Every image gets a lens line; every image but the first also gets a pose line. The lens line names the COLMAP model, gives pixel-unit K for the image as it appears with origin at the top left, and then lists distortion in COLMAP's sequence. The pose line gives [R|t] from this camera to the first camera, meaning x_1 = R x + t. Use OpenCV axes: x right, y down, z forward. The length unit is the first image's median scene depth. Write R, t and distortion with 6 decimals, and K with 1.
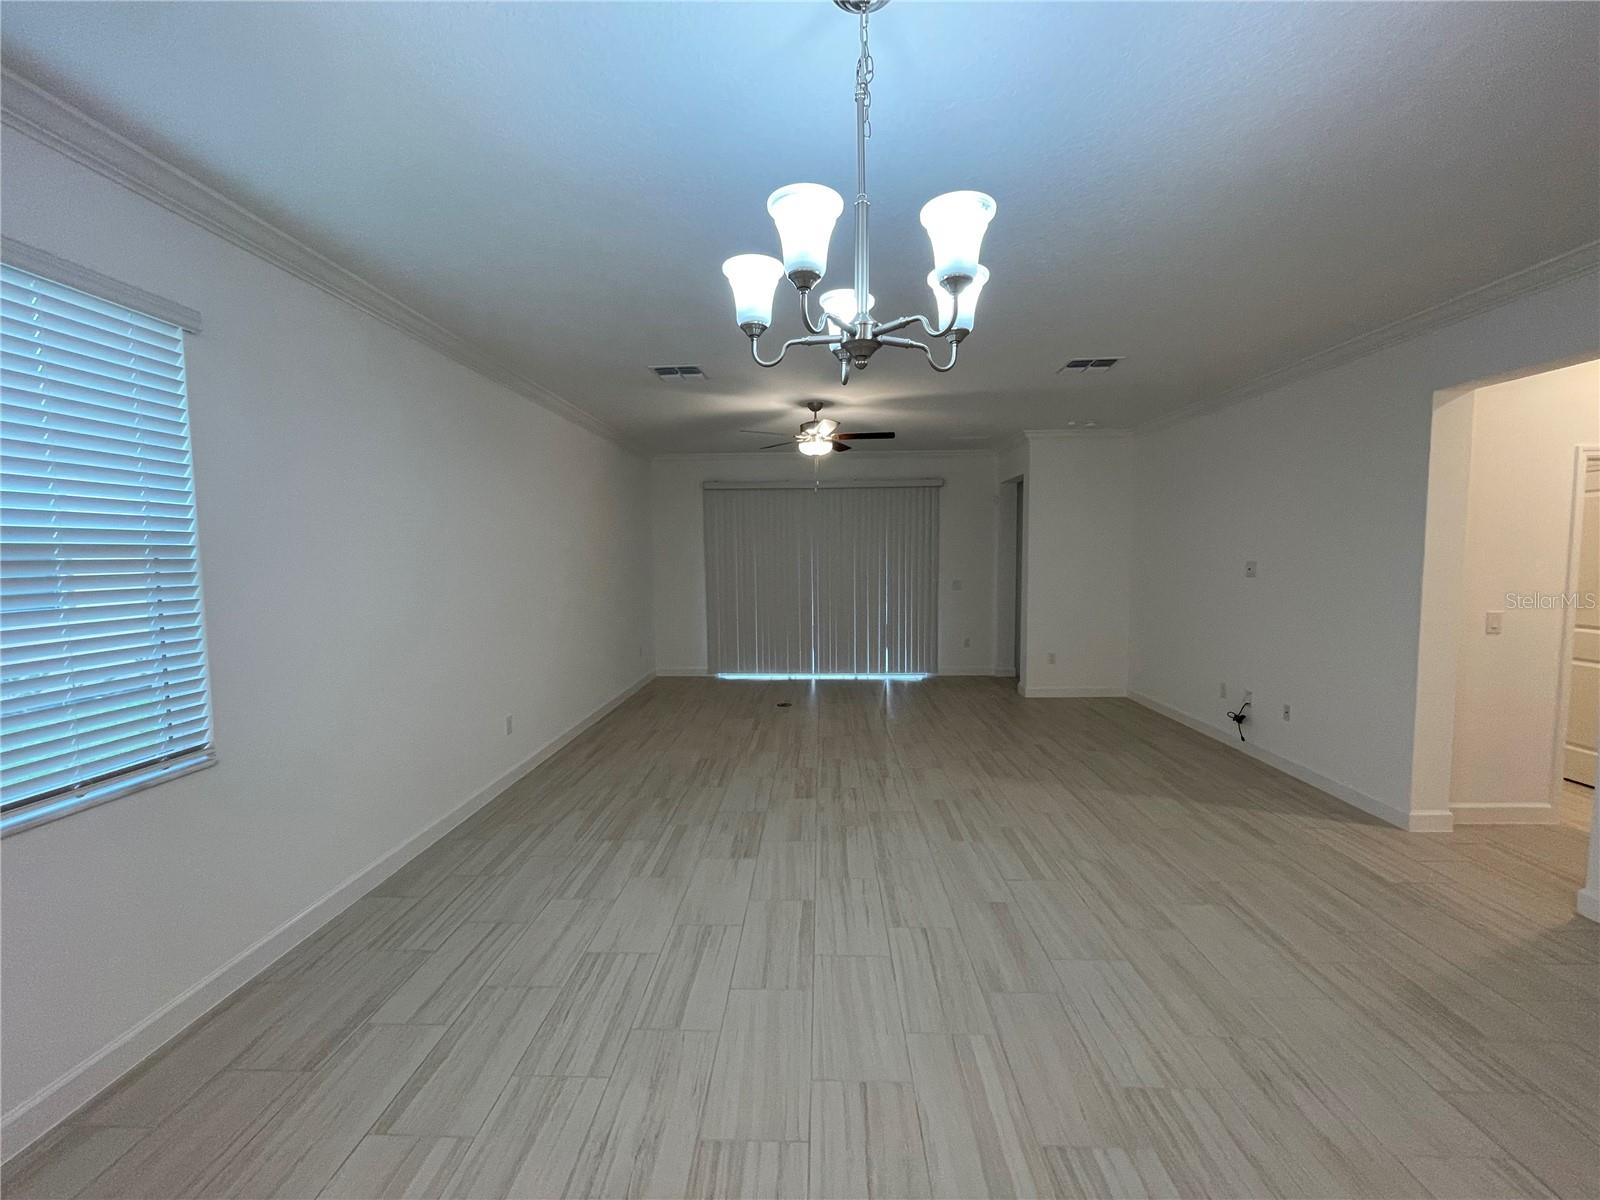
lens RADIAL K [[641.8, 0, 794.0], [0, 641.8, 602.6], [0, 0, 1]] dist [-0.001000, 0.000156]
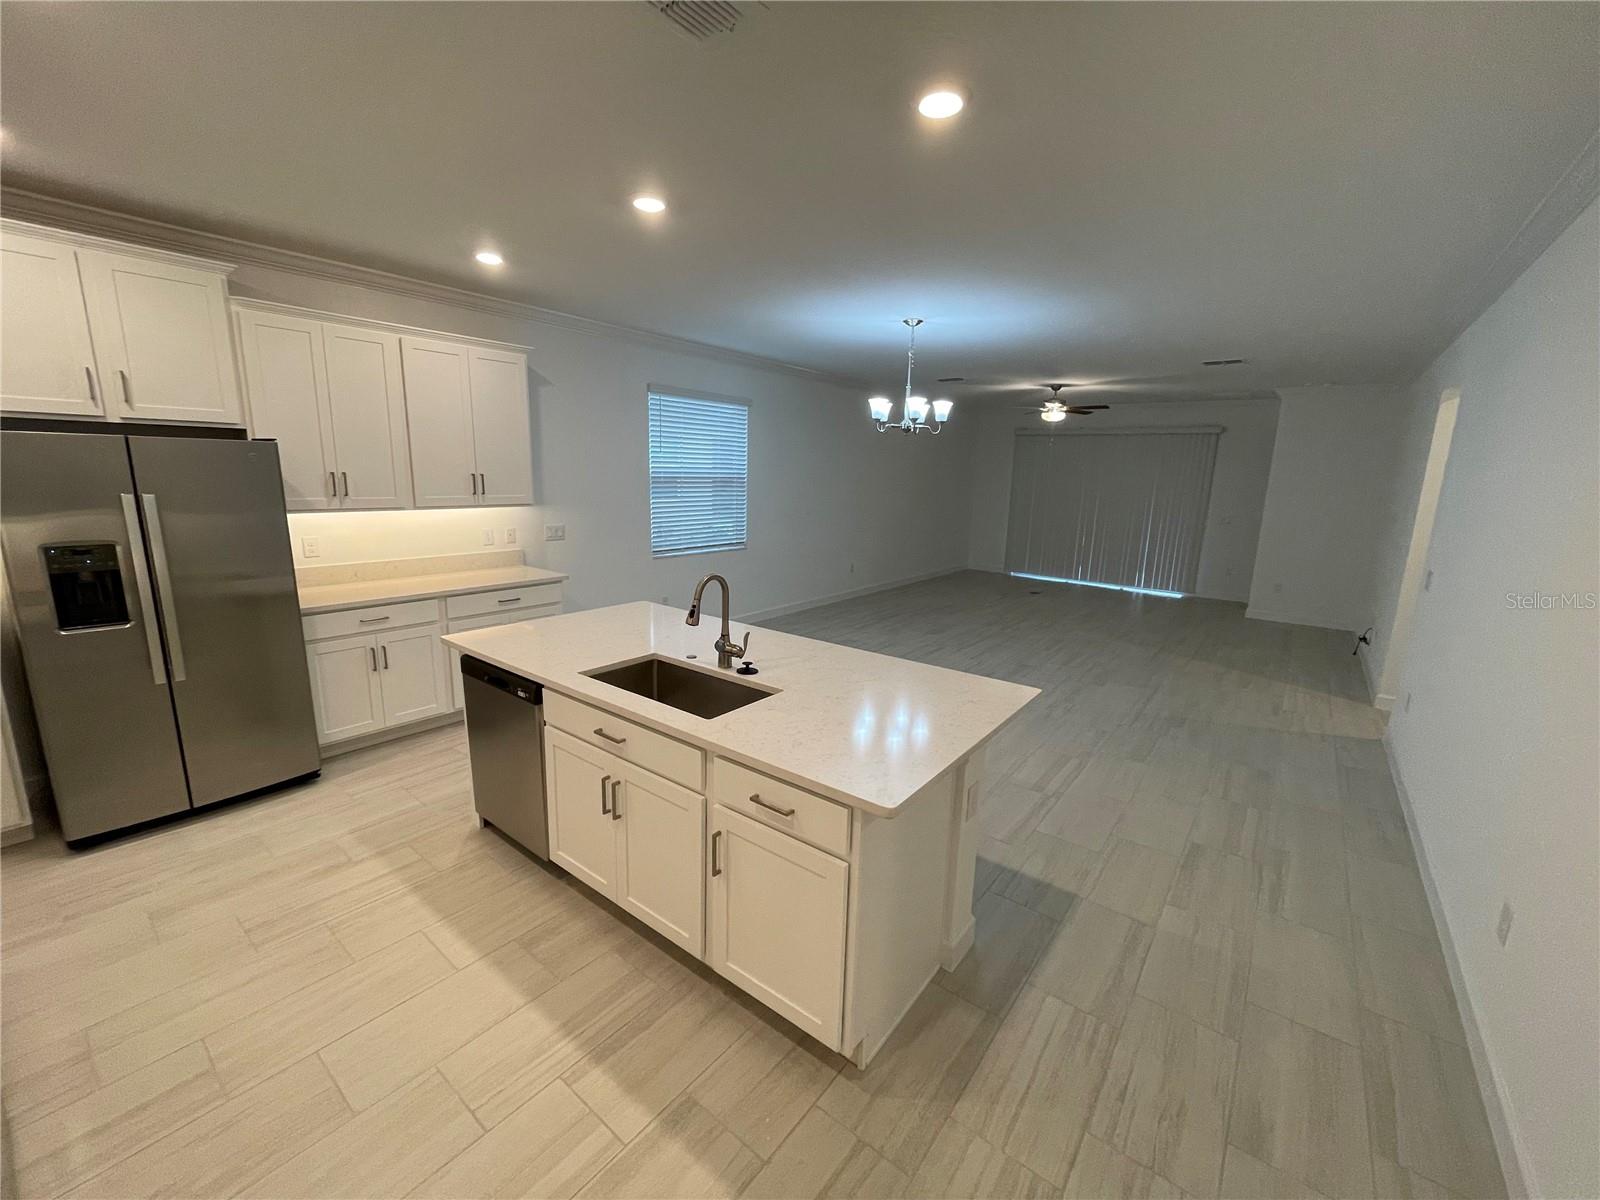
lens RADIAL K [[641.8, 0, 802.4], [0, 641.8, 600.9], [0, 0, 1]] dist [-0.001000, 0.000156]
pose [[0.815730, 0.147280, -0.559369, 0.385070], [-0.081258, 0.986630, 0.141277, 0.016203], [0.572697, -0.069791, 0.816791, -0.488555]]
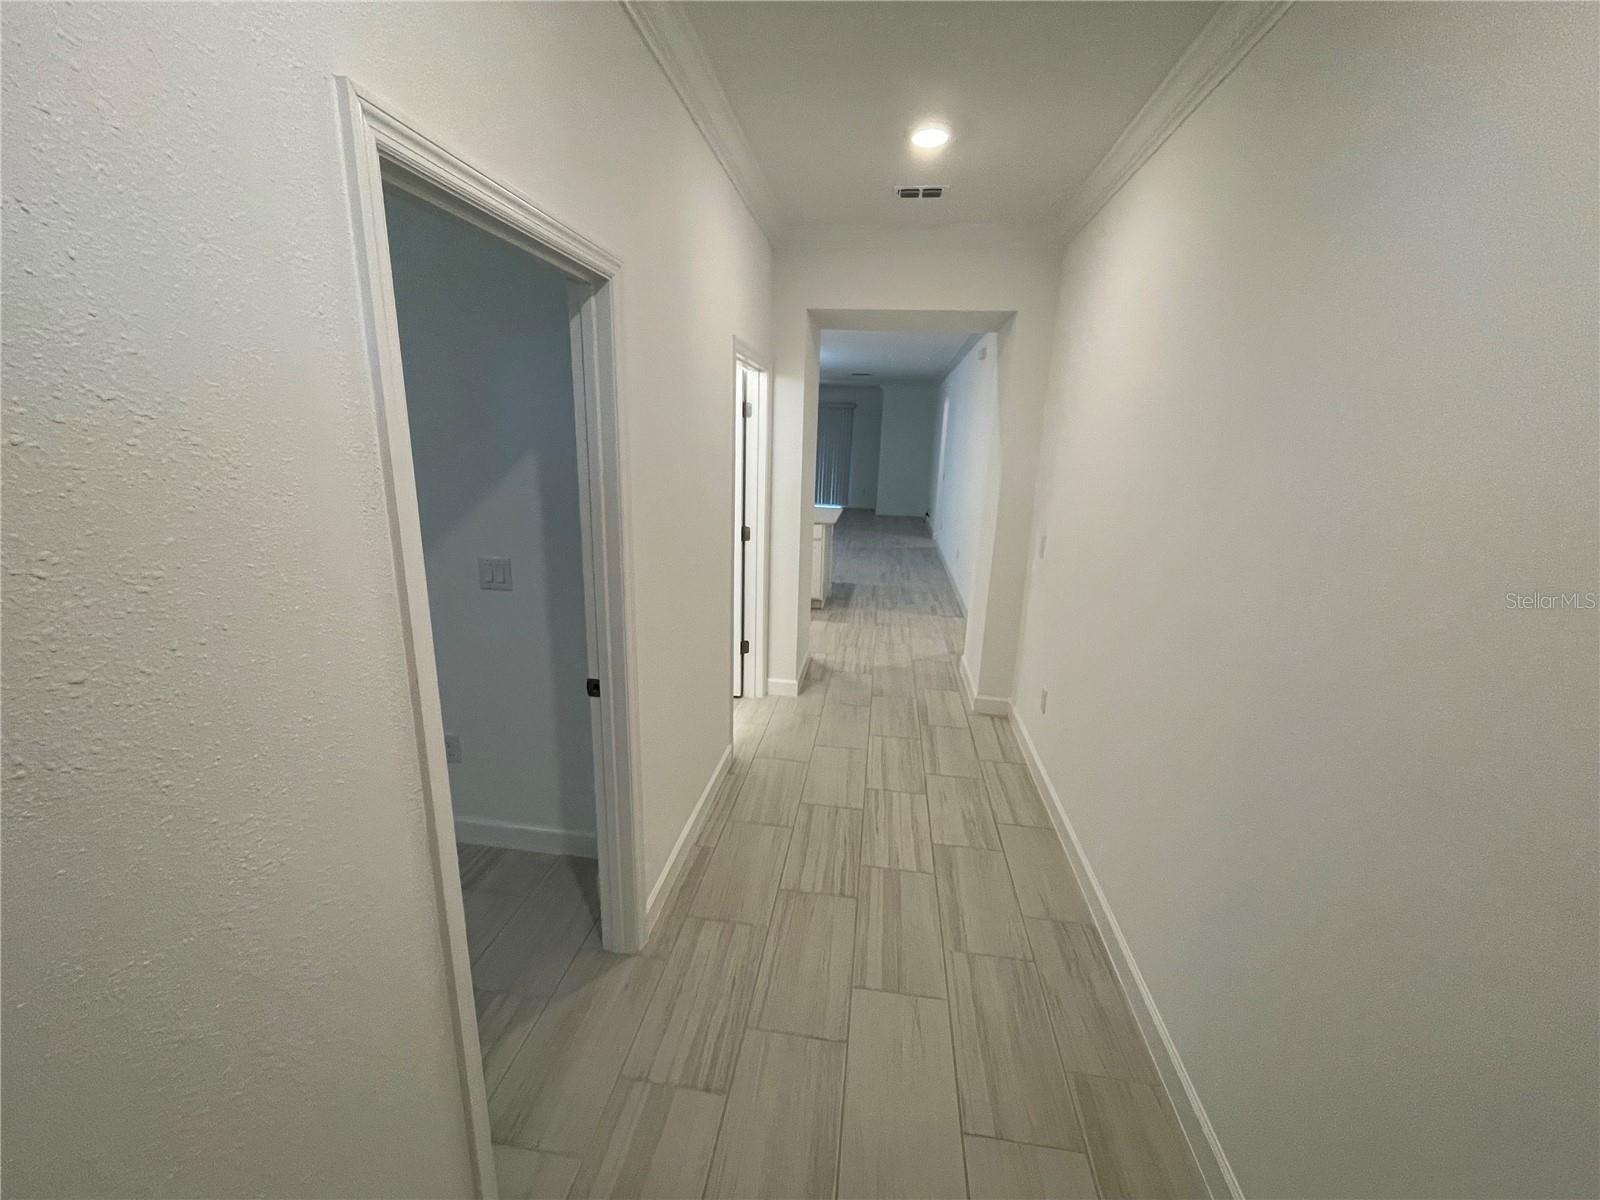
lens RADIAL K [[641.8, 0, 799.1], [0, 641.8, 598.4], [0, 0, 1]] dist [-0.001000, 0.000156]
pose [[0.994990, 0.064810, -0.076126, 0.314115], [-0.051197, 0.984314, 0.168834, 0.081829], [0.085874, -0.164091, 0.982700, -1.266456]]
